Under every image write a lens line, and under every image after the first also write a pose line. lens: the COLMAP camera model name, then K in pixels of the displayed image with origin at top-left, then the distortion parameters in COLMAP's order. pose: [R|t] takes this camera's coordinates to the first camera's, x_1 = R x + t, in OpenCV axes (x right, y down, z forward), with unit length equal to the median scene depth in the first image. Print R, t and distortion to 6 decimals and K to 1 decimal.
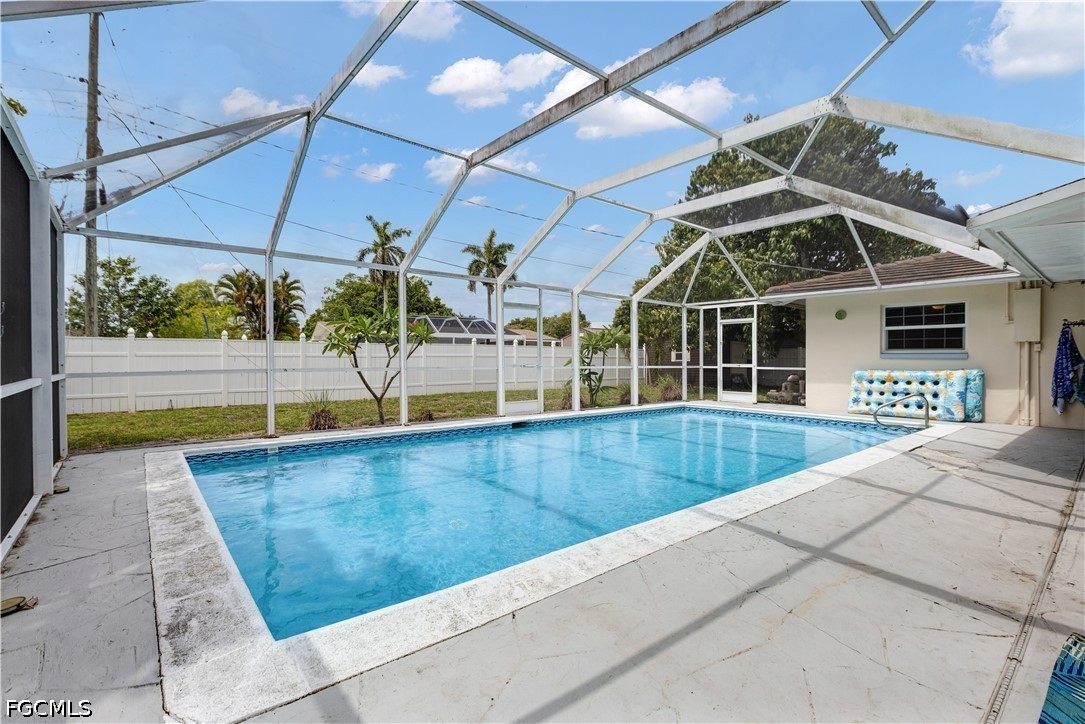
lens RADIAL K [[494.7, 0, 541.6], [0, 494.7, 356.5], [0, 0, 1]] dist [0.000475, 0.000576]
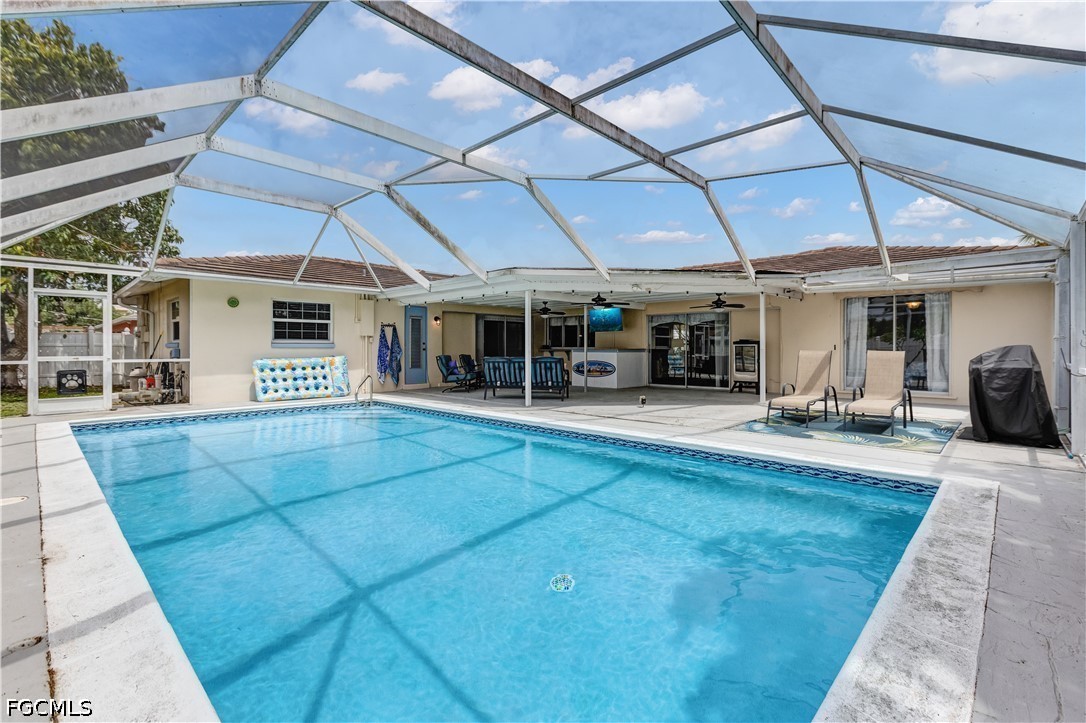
lens RADIAL K [[495.2, 0, 542.1], [0, 495.2, 356.0], [0, 0, 1]] dist [0.000475, 0.000576]
pose [[-0.119932, -0.024529, 0.992479, -0.472524], [-0.004561, 0.999698, 0.024156, -0.007147], [-0.992772, -0.001630, -0.120008, 0.573664]]
